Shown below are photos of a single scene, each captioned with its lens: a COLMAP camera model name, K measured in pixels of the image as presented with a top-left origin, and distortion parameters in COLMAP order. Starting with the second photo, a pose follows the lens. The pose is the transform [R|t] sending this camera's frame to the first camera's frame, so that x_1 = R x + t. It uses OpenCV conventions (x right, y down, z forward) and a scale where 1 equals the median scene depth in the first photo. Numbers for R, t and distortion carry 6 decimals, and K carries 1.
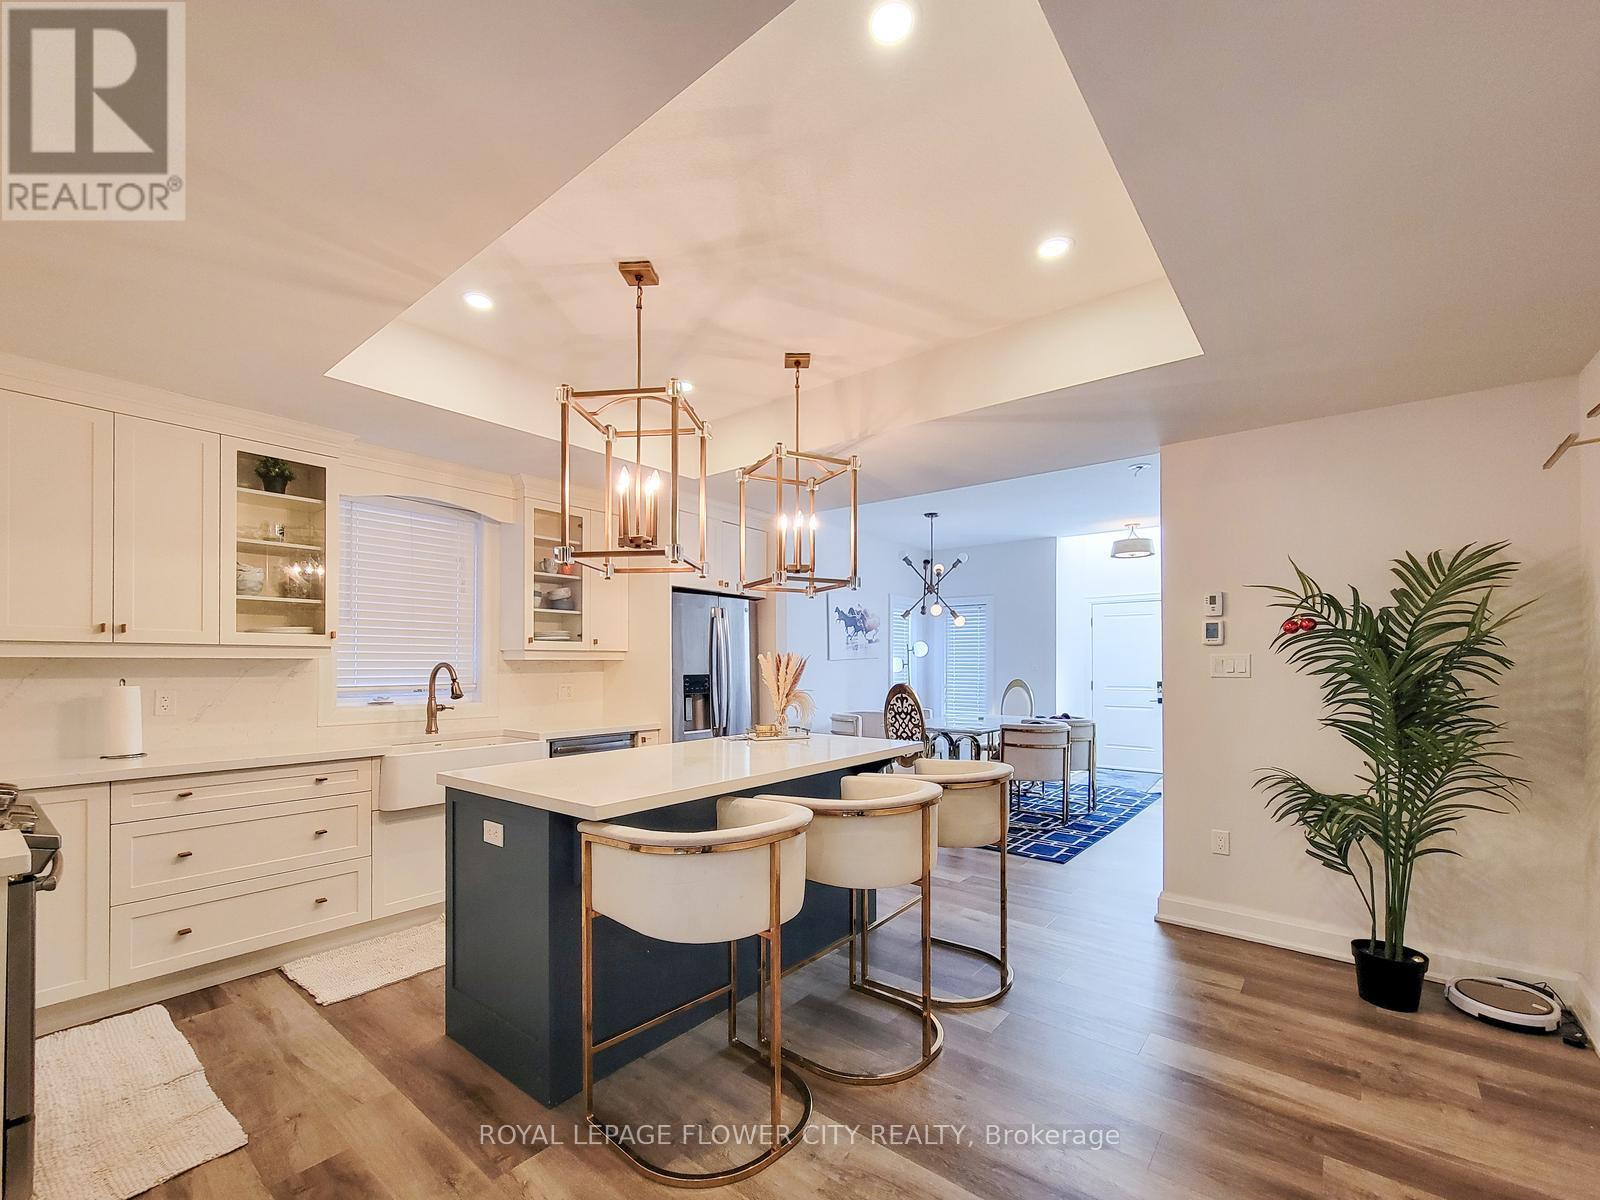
lens RADIAL K [[677.5, 0, 806.1], [0, 677.5, 662.0], [0, 0, 1]] dist [0.002462, 0.000256]
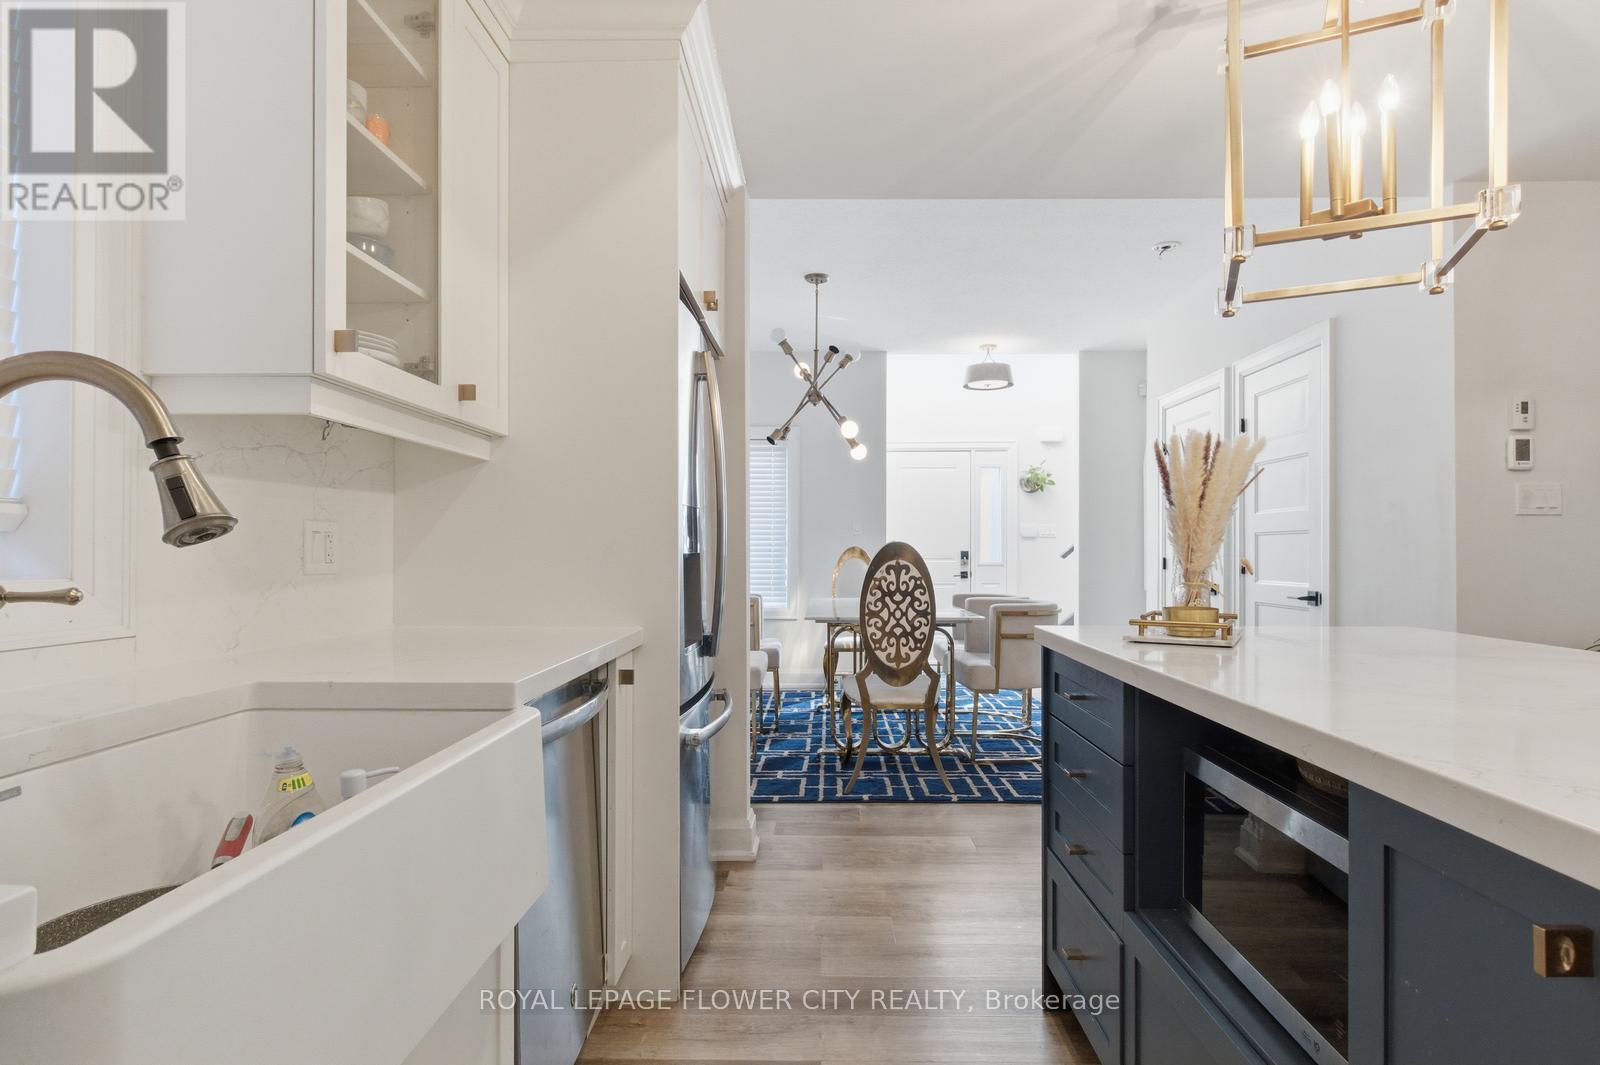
lens RADIAL K [[840.1, 0, 815.6], [0, 840.1, 551.6], [0, 0, 1]] dist [-0.001089, -0.000680]
pose [[0.798192, -0.002307, 0.602399, -0.412228], [-0.000598, 0.999989, 0.004622, 0.044265], [-0.602403, -0.004050, 0.798182, 0.561834]]
